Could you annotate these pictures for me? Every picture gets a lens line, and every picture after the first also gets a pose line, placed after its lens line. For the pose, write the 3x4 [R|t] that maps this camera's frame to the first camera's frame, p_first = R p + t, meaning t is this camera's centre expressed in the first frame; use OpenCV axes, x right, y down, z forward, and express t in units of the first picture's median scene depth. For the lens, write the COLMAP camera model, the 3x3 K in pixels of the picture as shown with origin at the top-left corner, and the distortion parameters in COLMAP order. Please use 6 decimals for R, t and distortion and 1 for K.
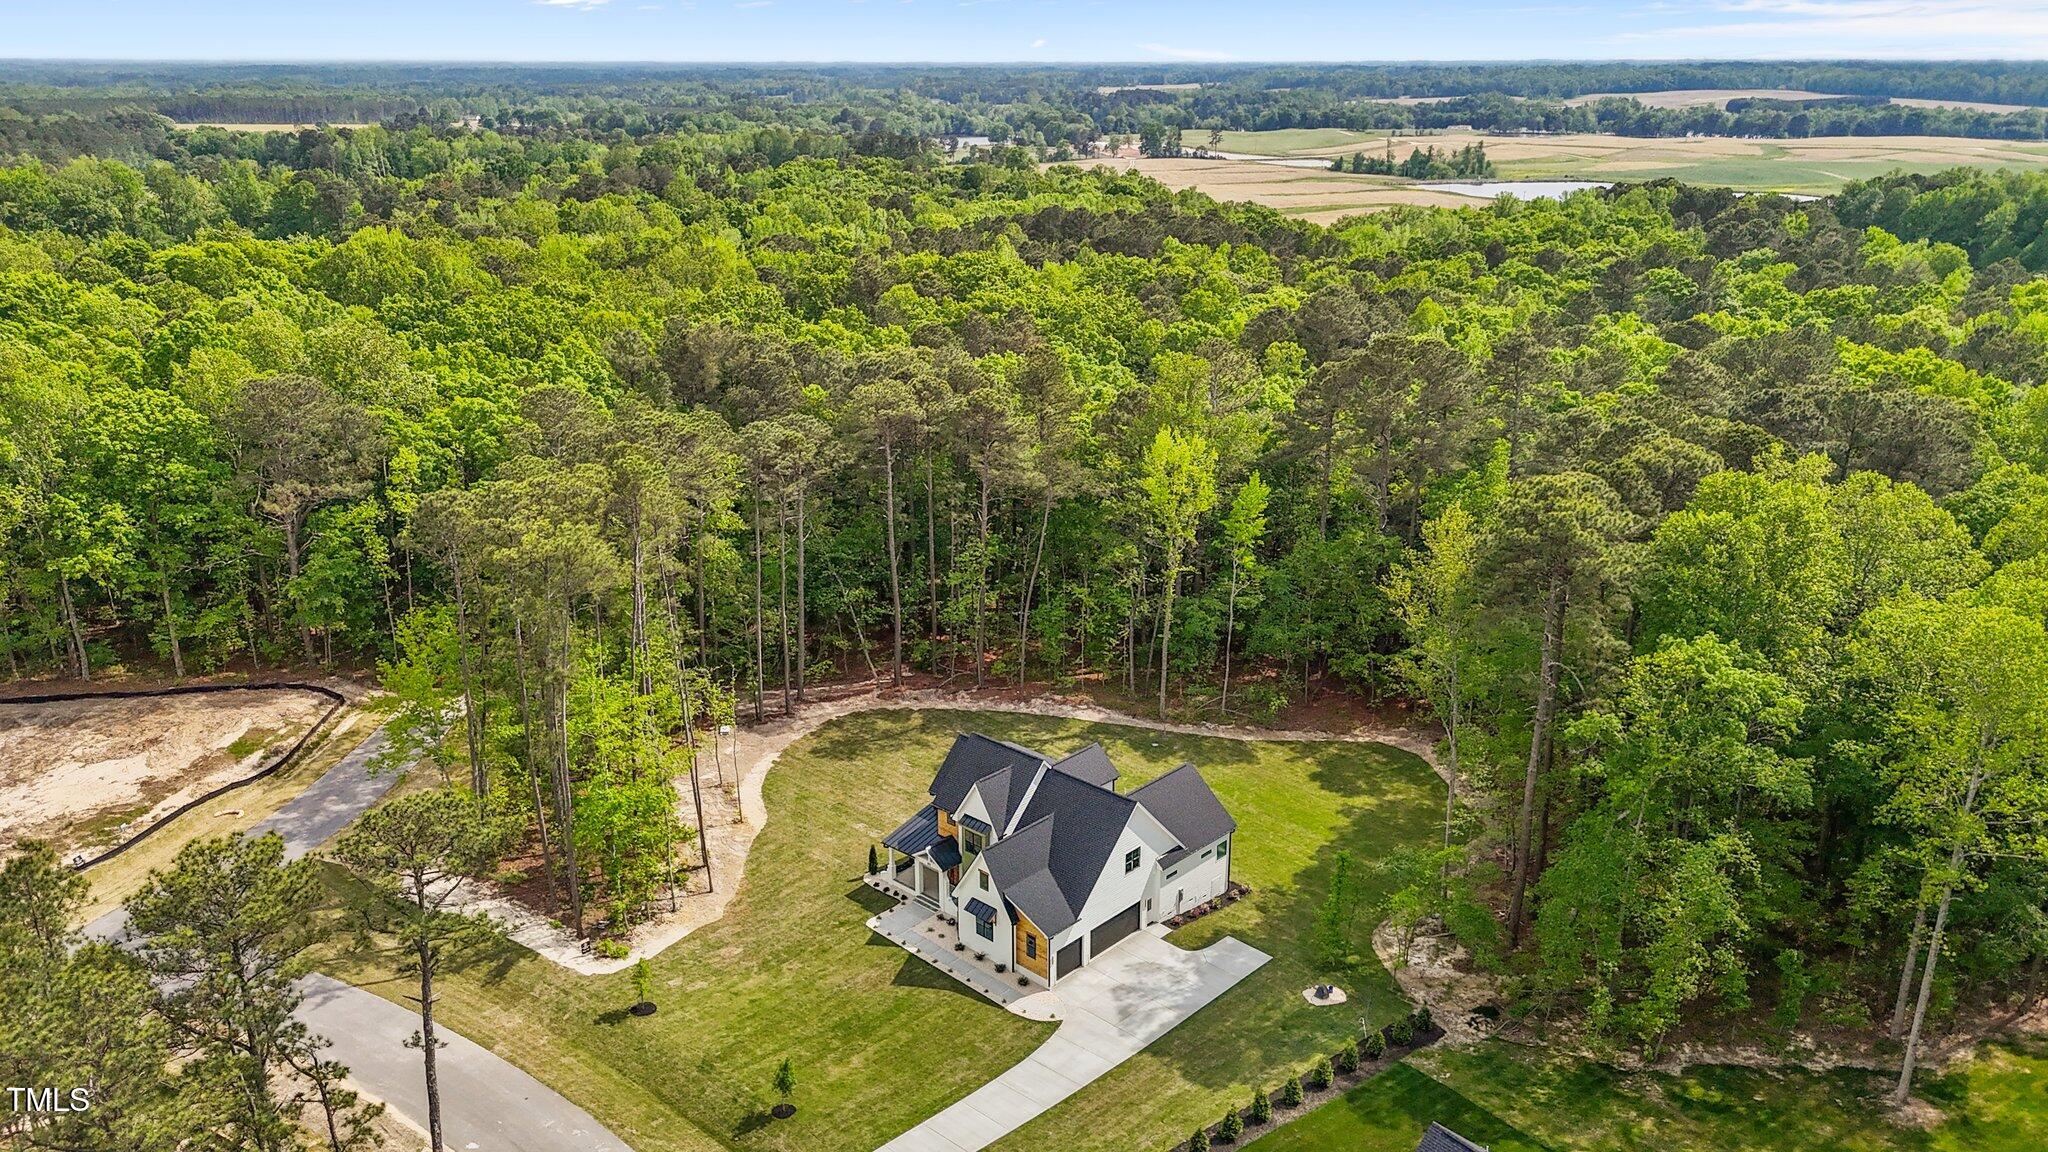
lens RADIAL K [[1549.1, 0, 1022.5], [0, 1549.1, 541.1], [0, 0, 1]] dist [0.079193, -0.083662]
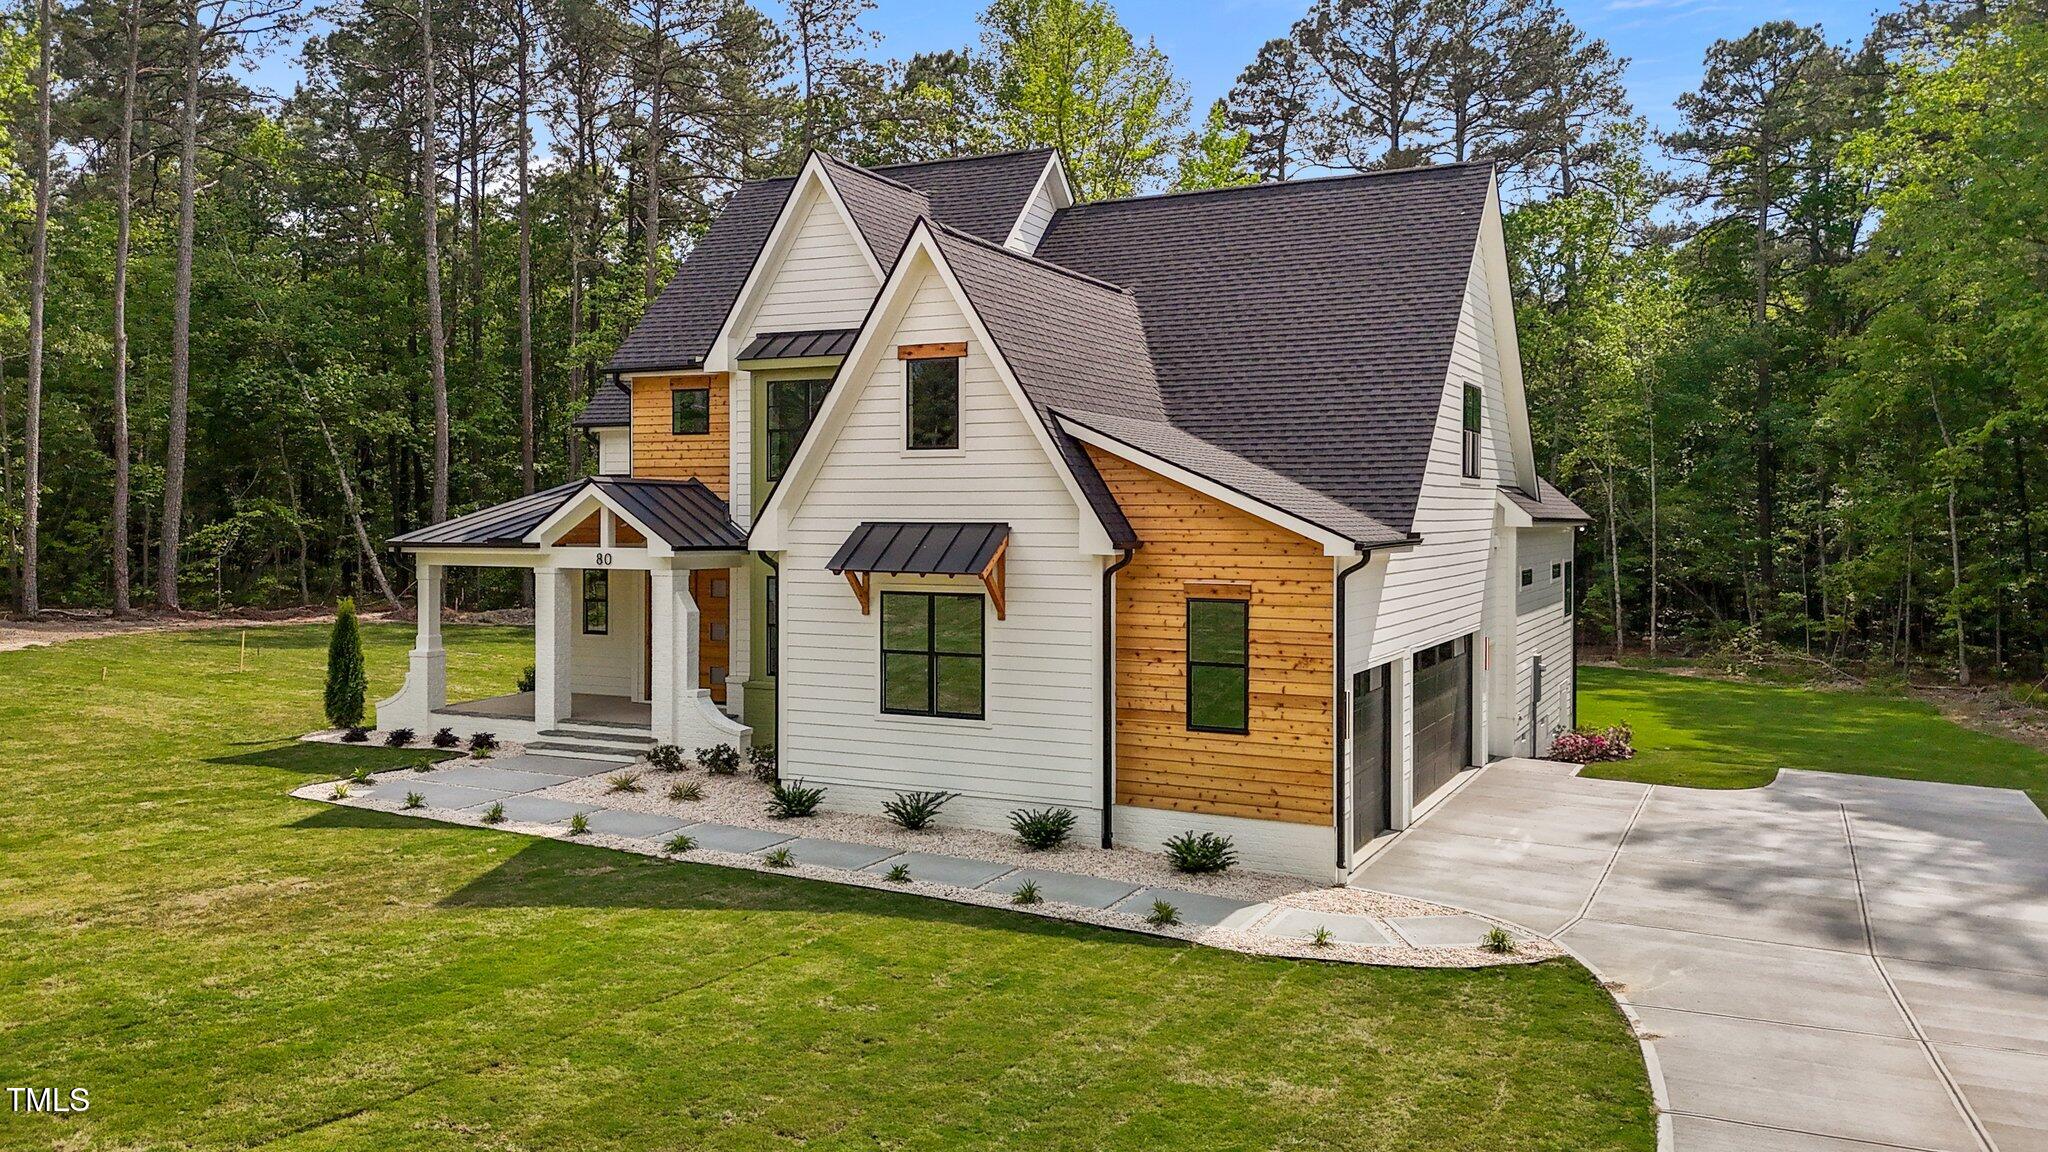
lens RADIAL K [[1549.1, 0, 1022.5], [0, 1549.1, 541.1], [0, 0, 1]] dist [0.079193, -0.083662]
pose [[0.958879, -0.003495, 0.283793, -0.066161], [0.082789, 0.959881, -0.267906, 0.271987], [-0.271471, 0.280385, 0.920700, 0.761394]]
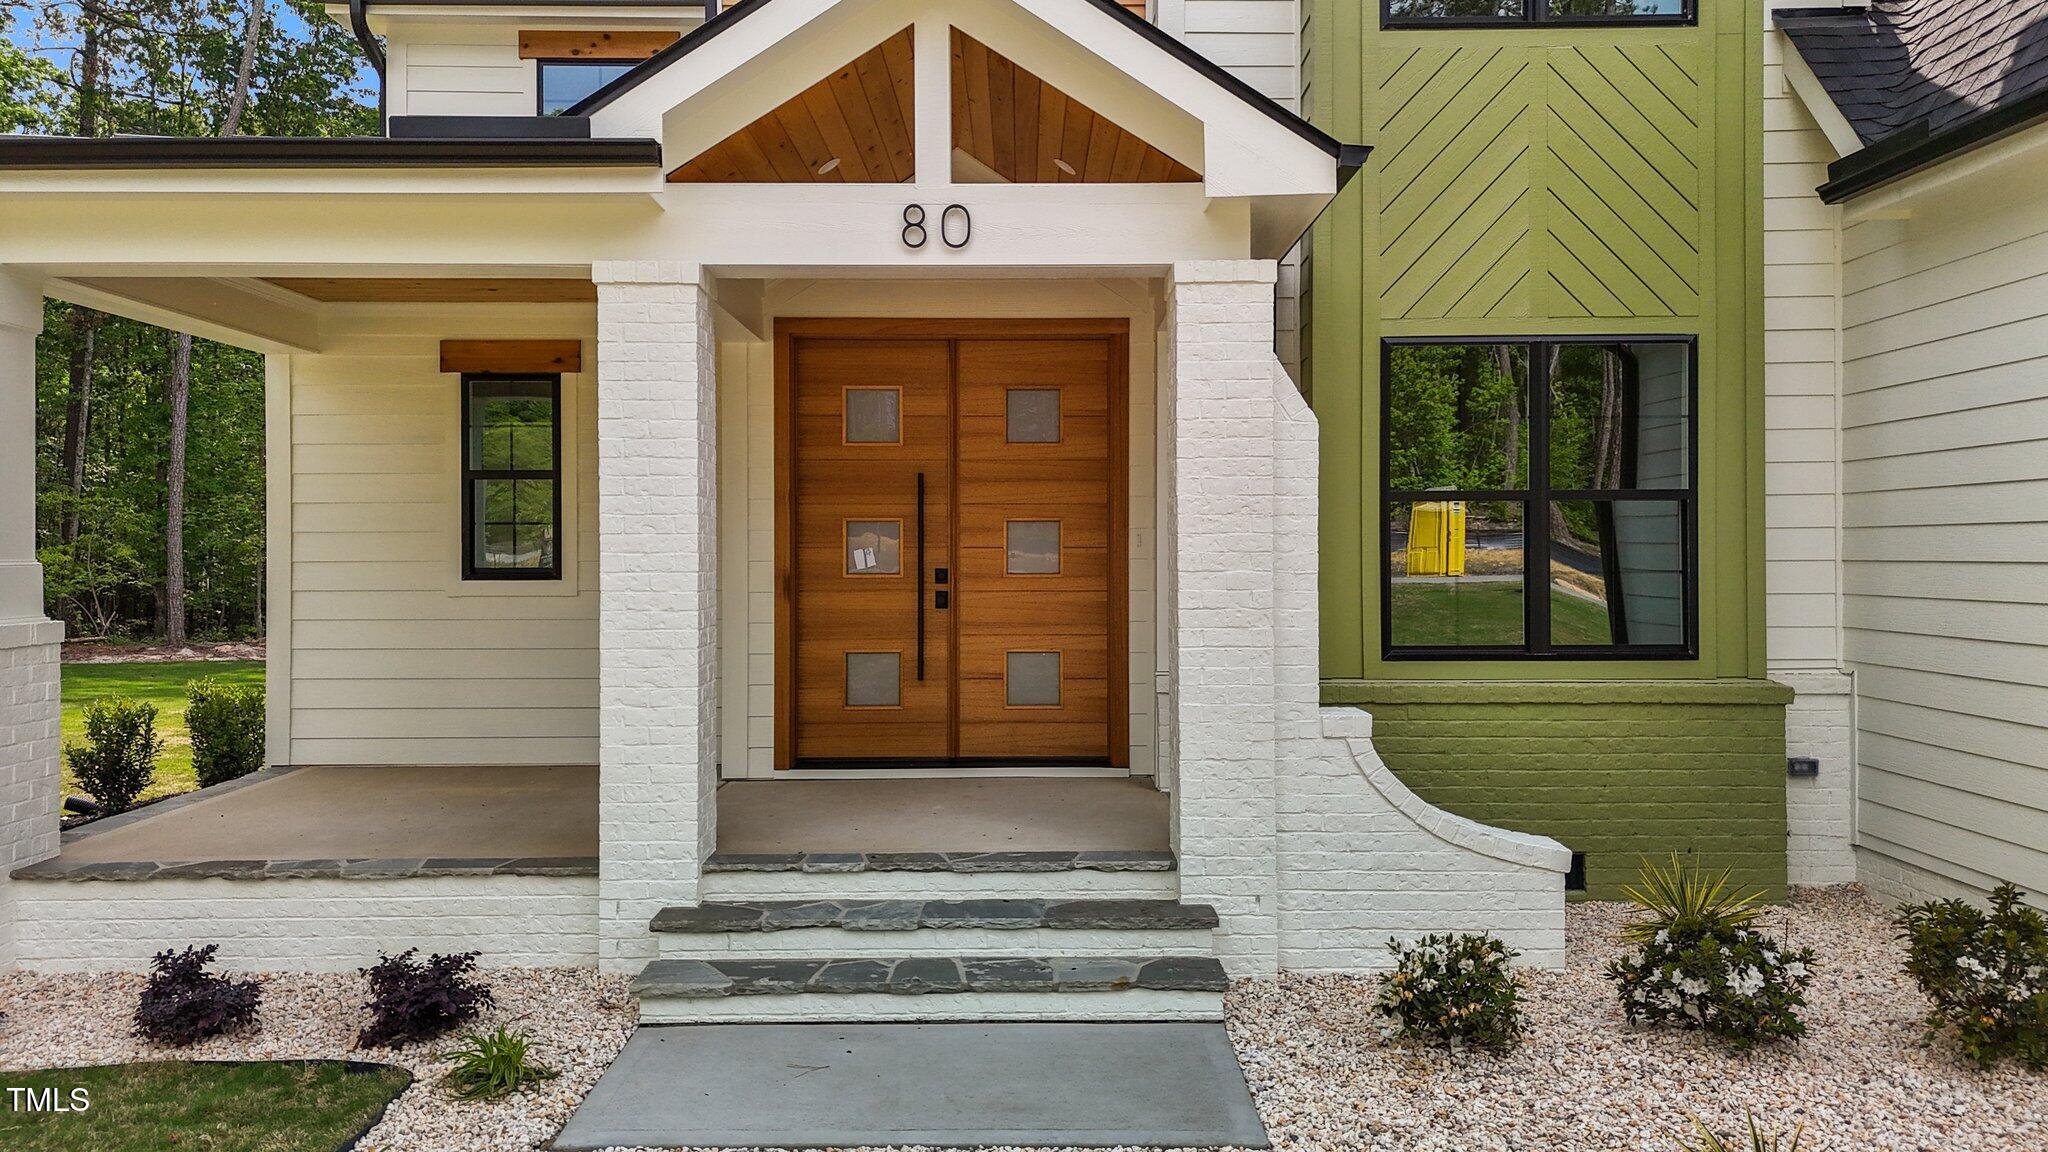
lens RADIAL K [[1505.8, 0, 1023.0], [0, 1505.8, 564.5], [0, 0, 1]] dist [0.114526, -0.122973]
pose [[0.729748, -0.010966, 0.683628, -0.098055], [0.208564, 0.955786, -0.207302, 0.232012], [-0.651129, 0.293858, 0.699770, 0.955577]]
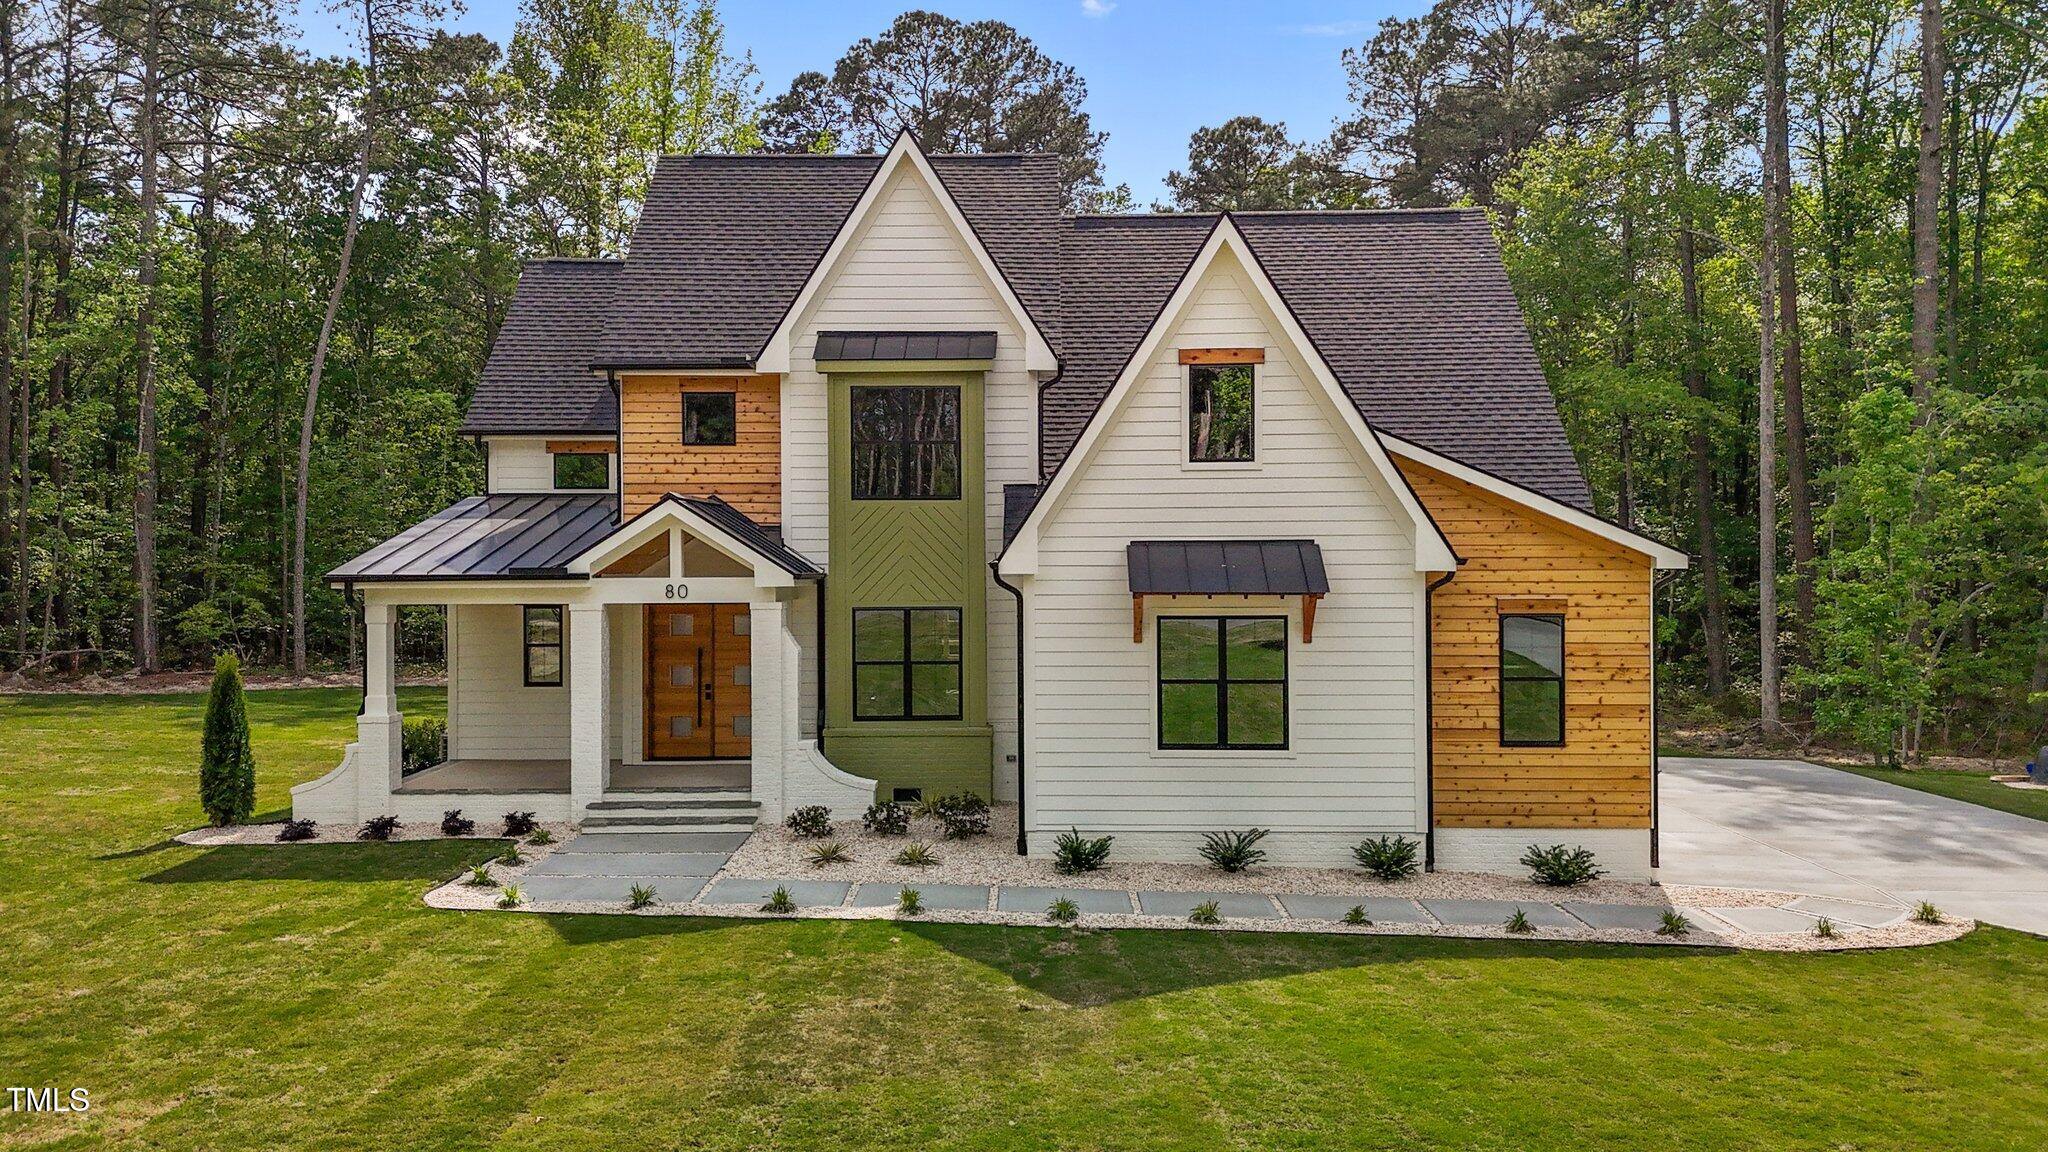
lens RADIAL K [[1517.2, 0, 1024.0], [0, 1517.2, 576.0], [0, 0, 1]] dist [0.117906, -0.210929]
pose [[0.741024, -0.015117, 0.671308, -0.156044], [0.204852, 0.957176, -0.204572, 0.252691], [-0.639468, 0.289112, 0.712387, 0.830643]]
